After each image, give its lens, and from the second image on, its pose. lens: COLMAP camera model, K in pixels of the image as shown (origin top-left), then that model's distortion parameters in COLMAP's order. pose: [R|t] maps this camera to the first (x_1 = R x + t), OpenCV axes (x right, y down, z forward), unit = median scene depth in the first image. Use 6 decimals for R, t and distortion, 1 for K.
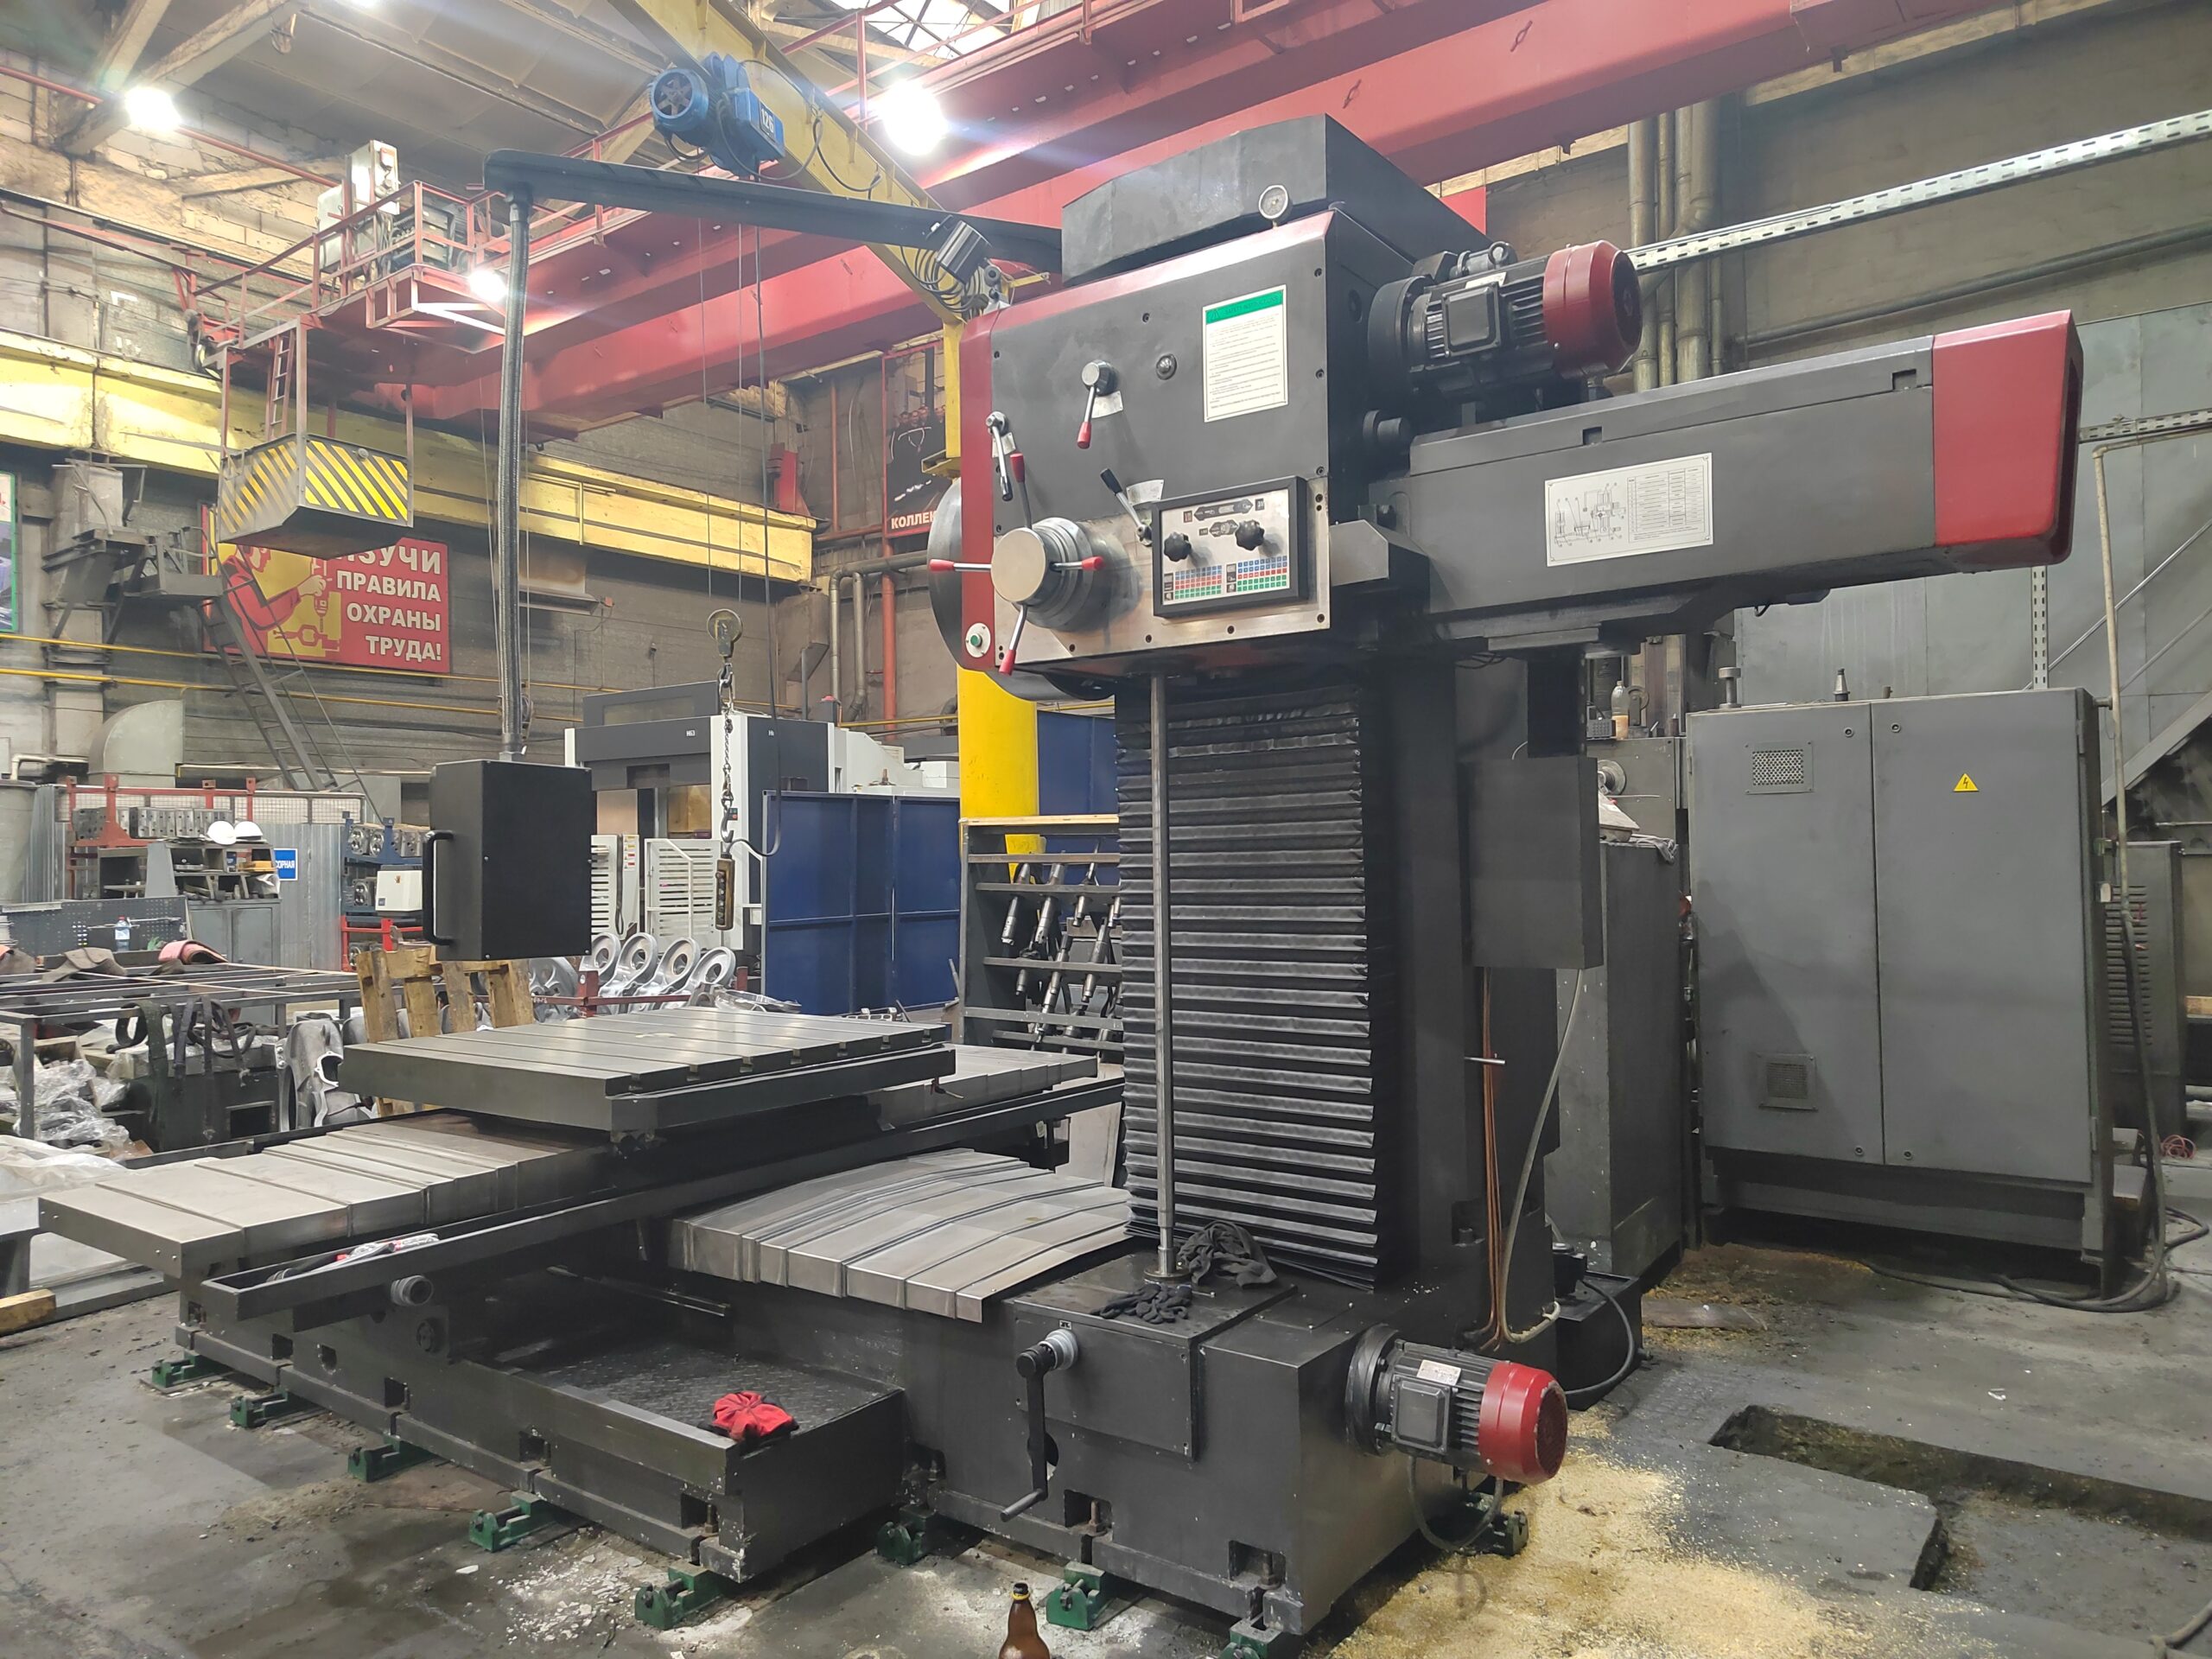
lens RADIAL K [[1498.1, 0, 1115.3], [0, 1498.1, 828.8], [0, 0, 1]] dist [0.050143, -0.044016]
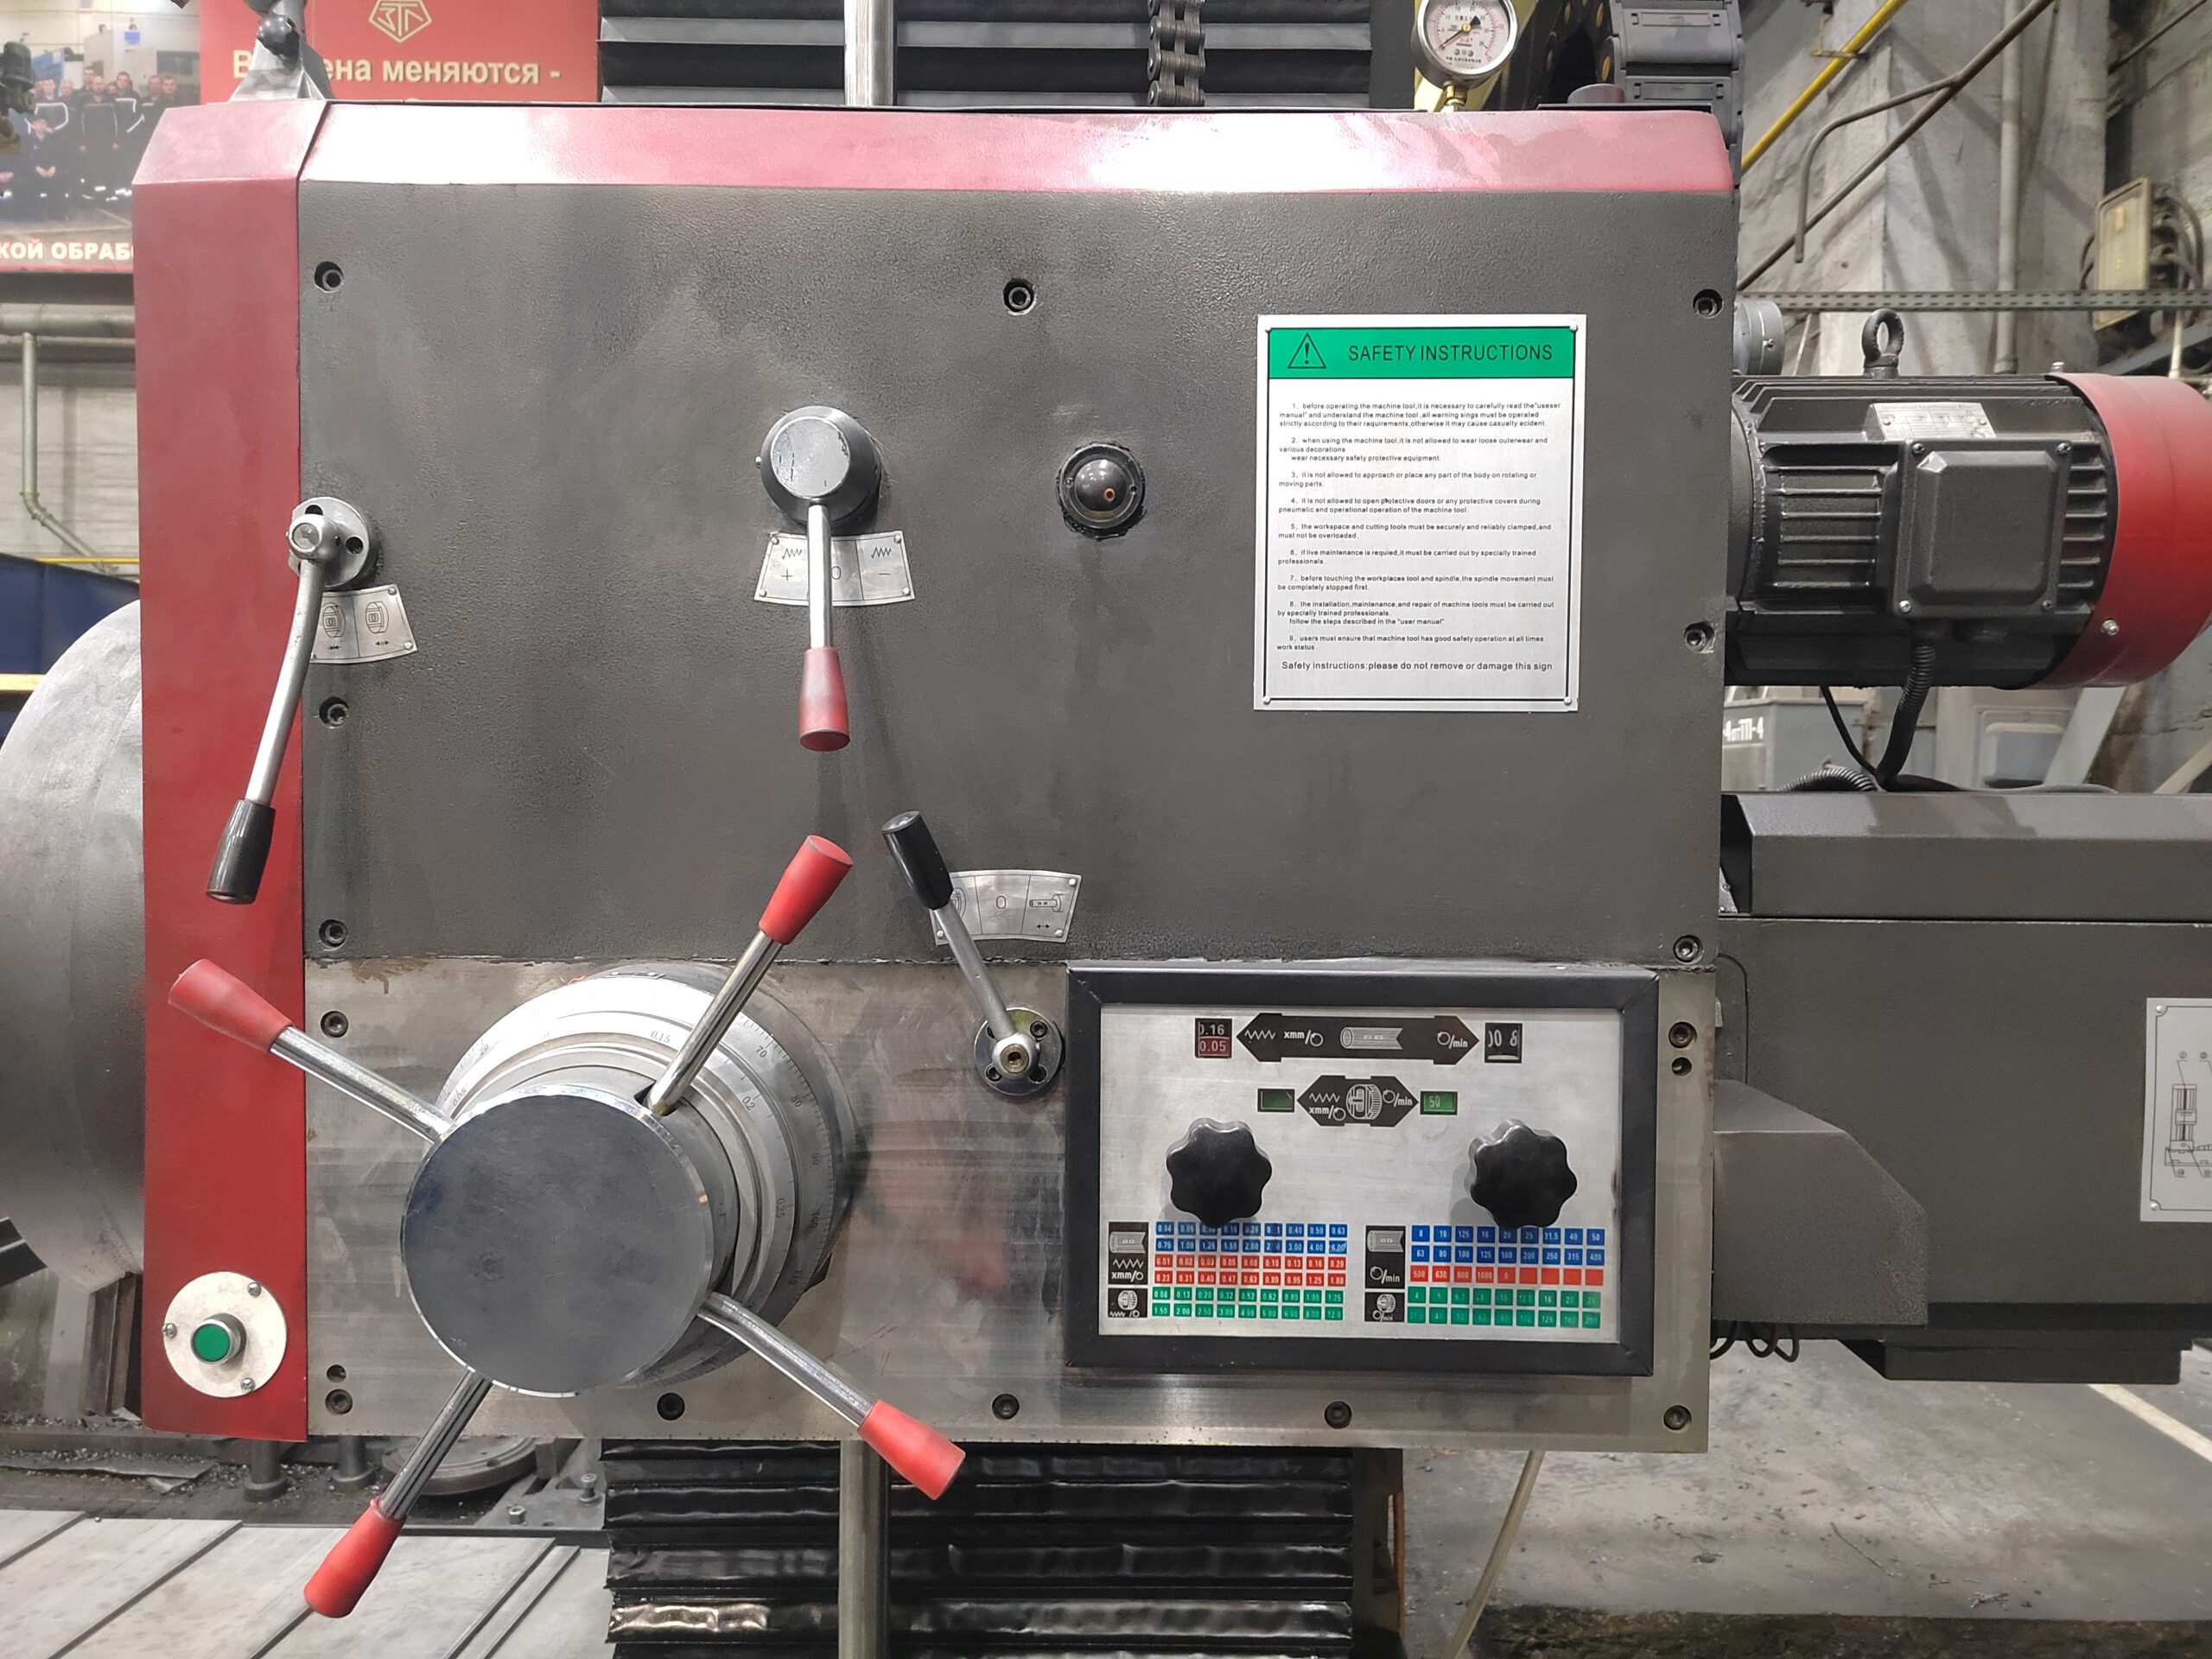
lens RADIAL K [[1498.1, 0, 1115.3], [0, 1498.1, 828.8], [0, 0, 1]] dist [0.050143, -0.044016]
pose [[0.815666, 0.001921, 0.578520, -0.133052], [-0.027562, 0.998988, 0.035543, -0.257445], [-0.577867, -0.044936, 0.814893, 0.777878]]
